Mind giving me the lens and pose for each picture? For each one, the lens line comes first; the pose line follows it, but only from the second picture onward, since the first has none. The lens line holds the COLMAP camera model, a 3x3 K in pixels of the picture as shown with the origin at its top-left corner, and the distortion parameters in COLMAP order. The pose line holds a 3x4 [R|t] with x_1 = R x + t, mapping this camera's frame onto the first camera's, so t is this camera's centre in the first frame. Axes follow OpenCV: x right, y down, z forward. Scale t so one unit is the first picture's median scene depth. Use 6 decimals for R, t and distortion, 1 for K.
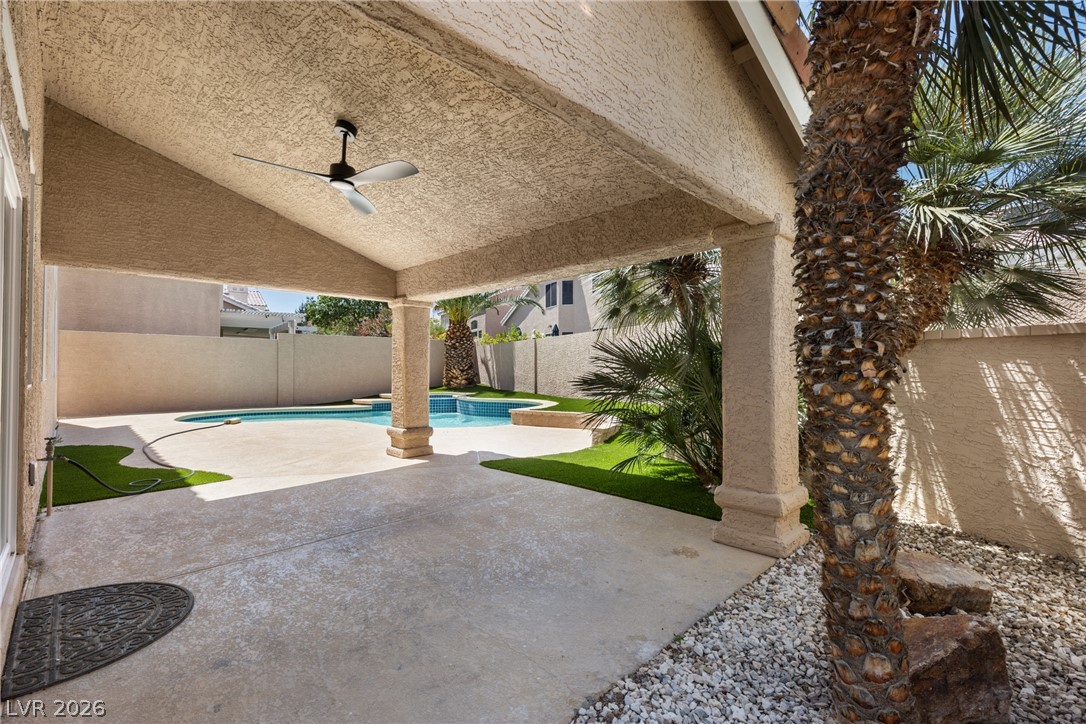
lens RADIAL K [[484.4, 0, 546.8], [0, 484.4, 361.8], [0, 0, 1]] dist [0.009820, -0.000811]
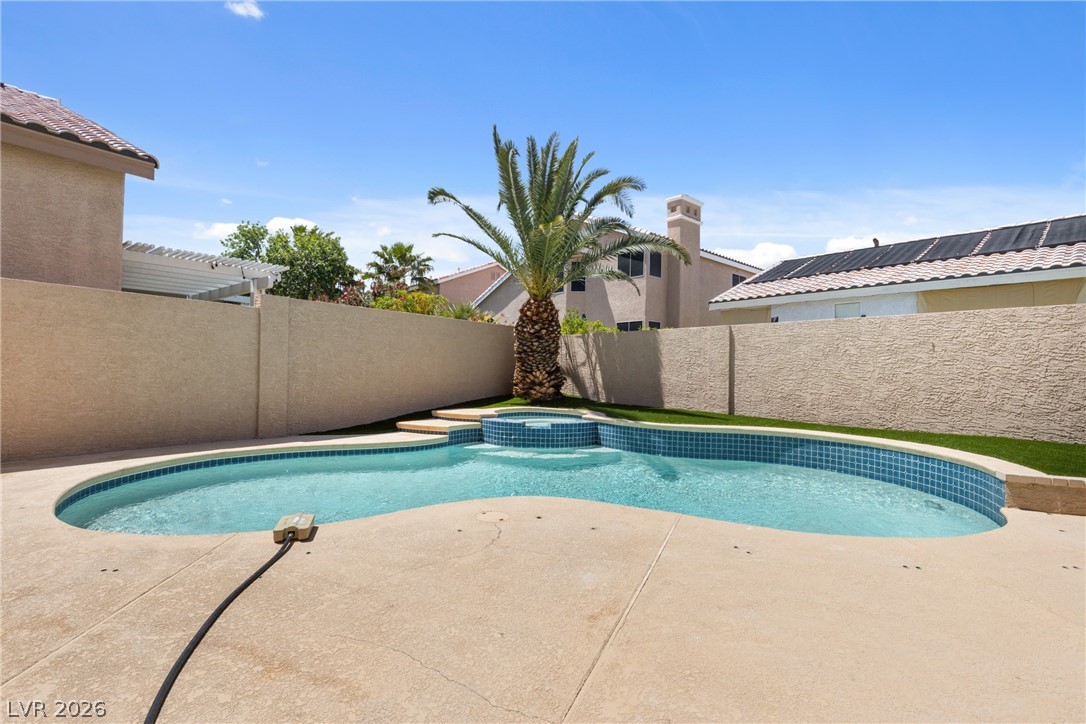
lens RADIAL K [[484.4, 0, 546.8], [0, 484.4, 361.8], [0, 0, 1]] dist [0.009820, -0.000811]
pose [[0.973464, 0.022257, 0.227755, -0.343820], [-0.022285, 0.999749, -0.002447, 0.005453], [-0.227752, -0.002694, 0.973715, 0.398995]]
